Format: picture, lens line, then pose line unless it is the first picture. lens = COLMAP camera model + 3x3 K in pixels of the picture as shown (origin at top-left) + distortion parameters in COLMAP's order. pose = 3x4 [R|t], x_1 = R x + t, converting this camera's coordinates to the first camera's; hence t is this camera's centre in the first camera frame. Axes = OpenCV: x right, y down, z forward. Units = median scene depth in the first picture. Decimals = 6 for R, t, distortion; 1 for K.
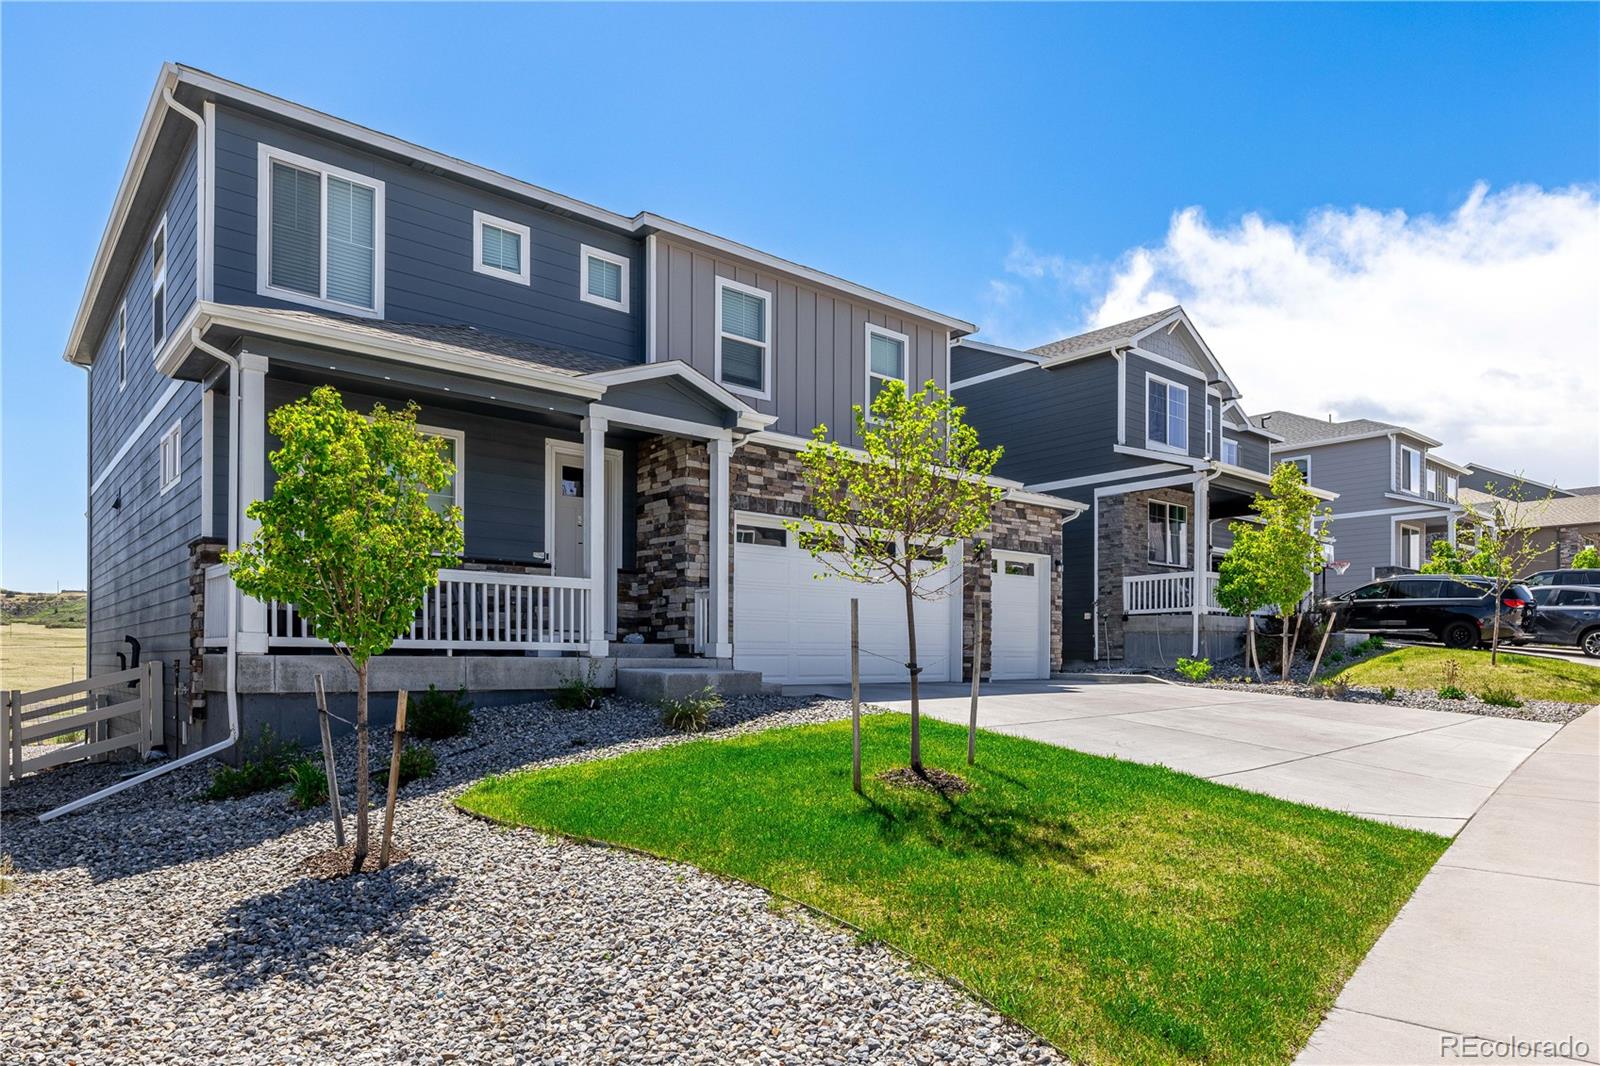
lens RADIAL K [[999.4, 0, 798.5], [0, 999.4, 580.2], [0, 0, 1]] dist [0.000669, -0.000137]
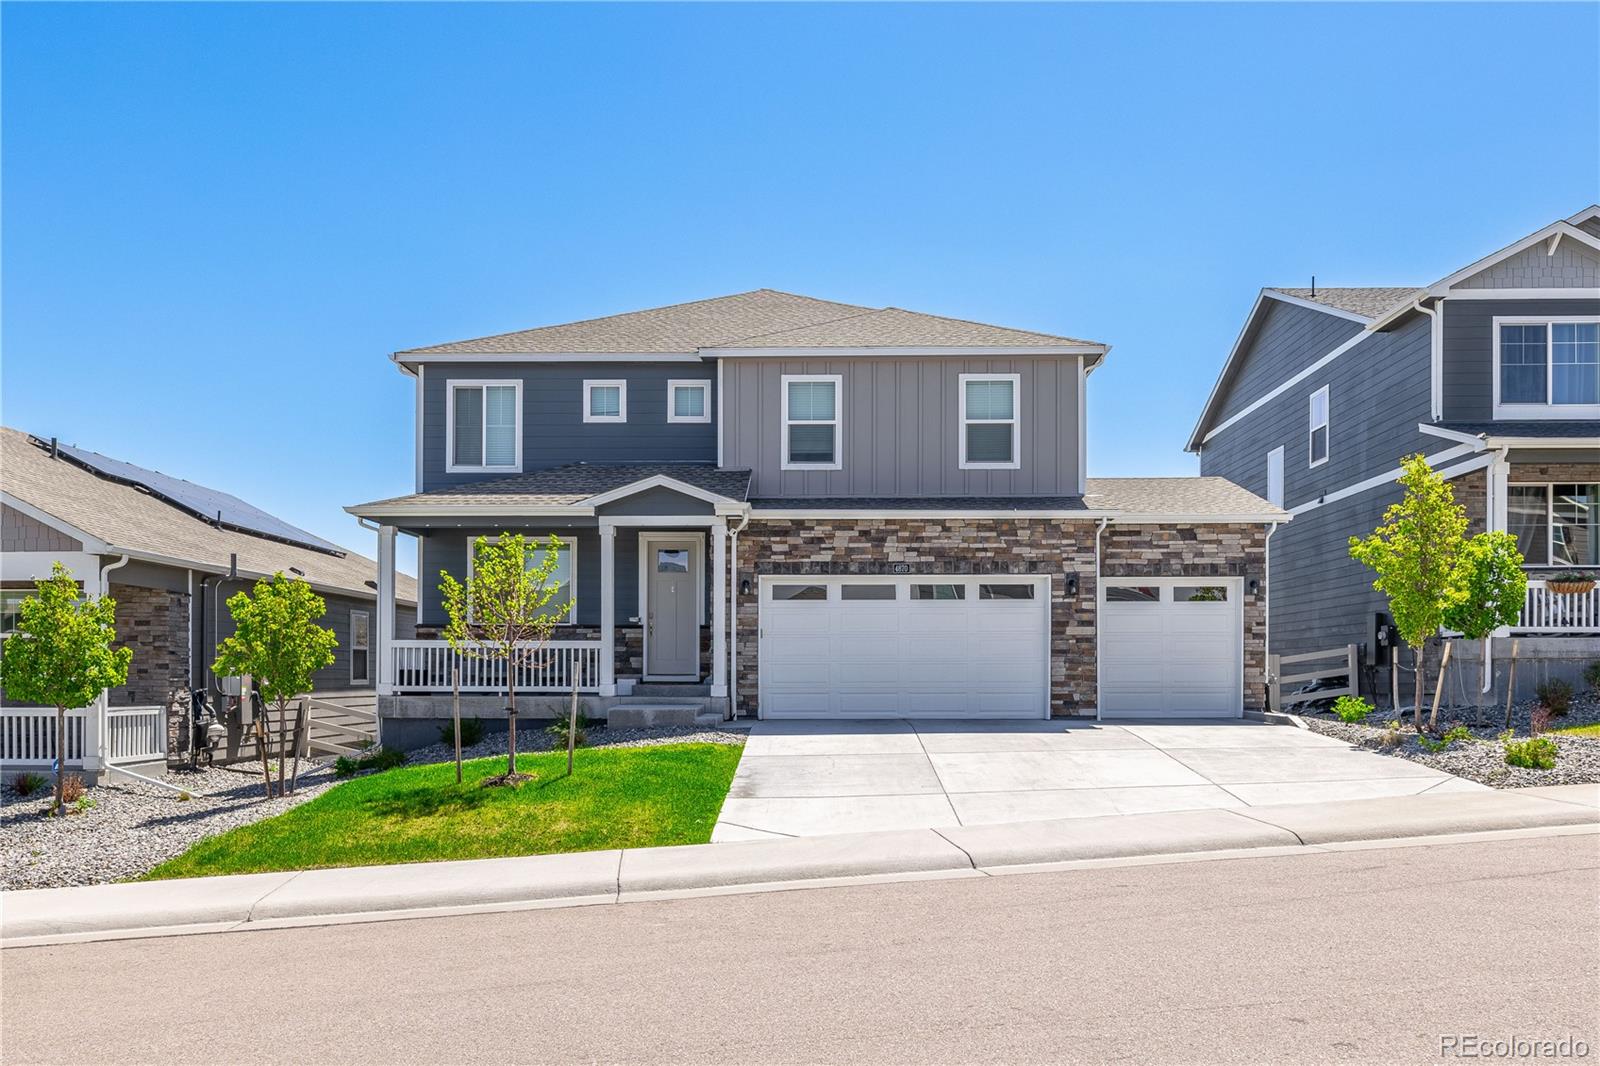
lens RADIAL K [[1215.9, 0, 800.0], [0, 1215.9, 533.0], [0, 0, 1]] dist [-0.003819, -0.001296]
pose [[0.749464, -0.080558, -0.657126, 0.949743], [0.054982, 0.996714, -0.059480, -0.029690], [0.659758, 0.008448, 0.751430, -0.089709]]
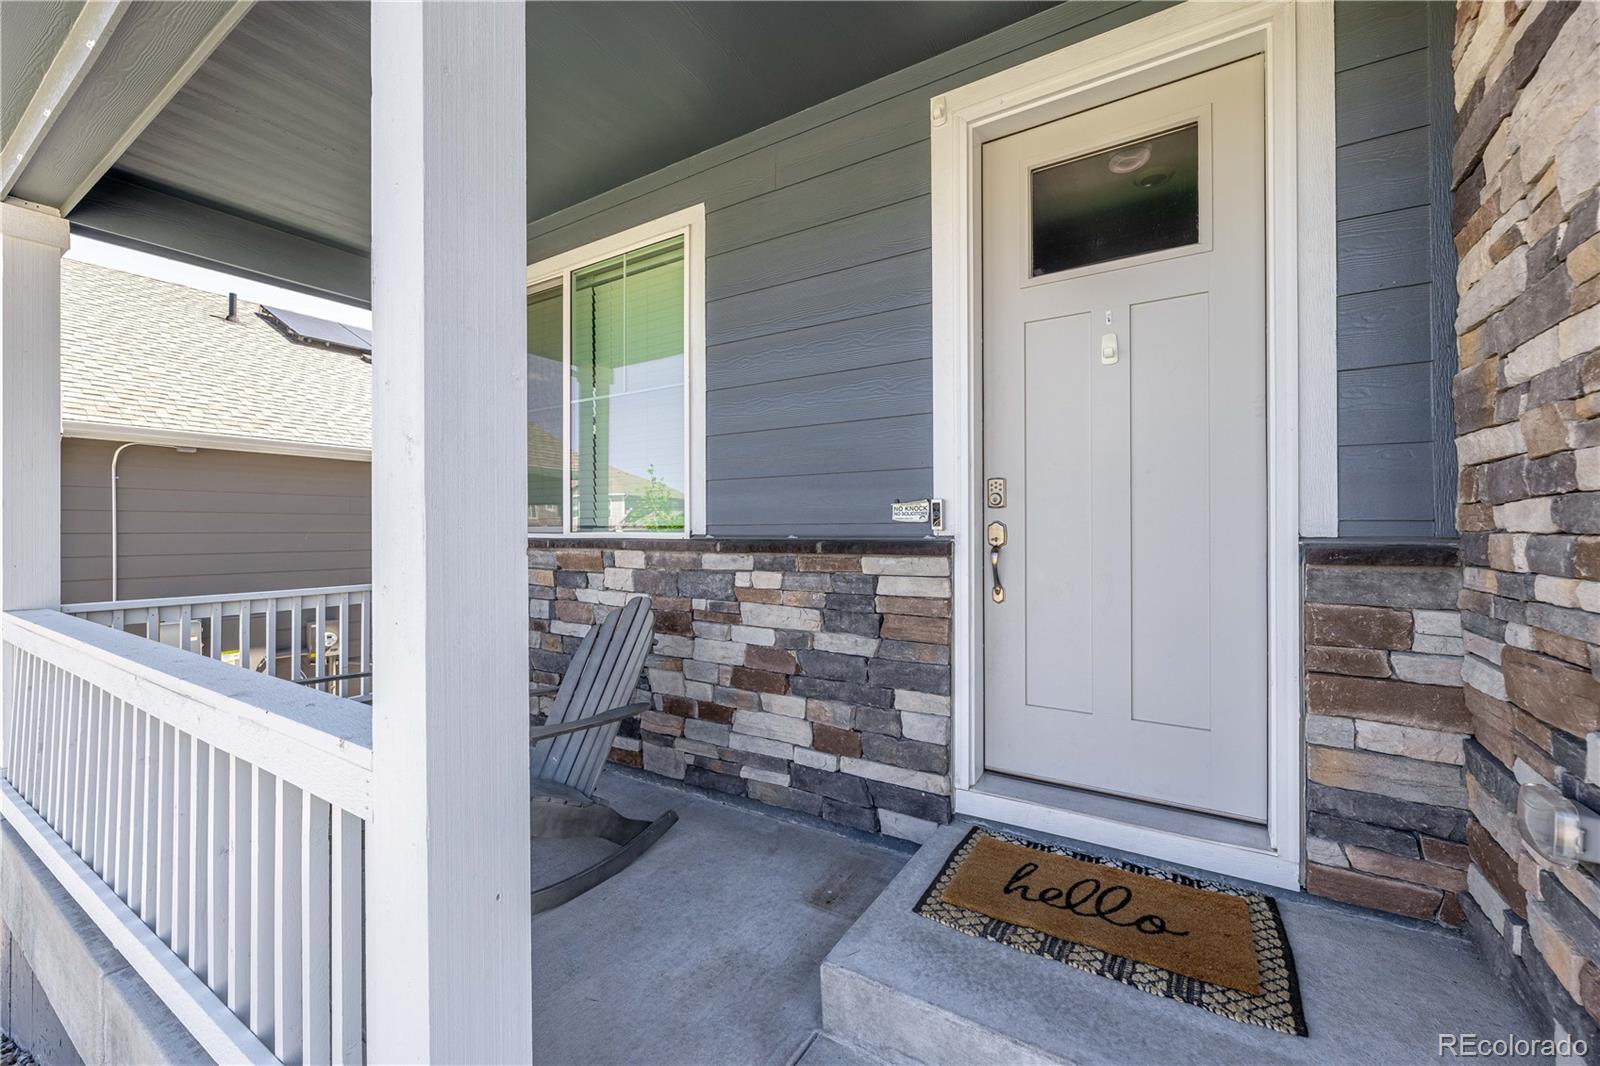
lens RADIAL K [[671.5, 0, 768.5], [0, 671.5, 530.2], [0, 0, 1]] dist [0.000017, 0.000042]
pose [[0.264024, -0.003137, -0.964511, -0.077899], [0.088660, 0.995840, 0.021031, -0.026108], [0.960433, -0.091066, 0.263204, 0.857168]]
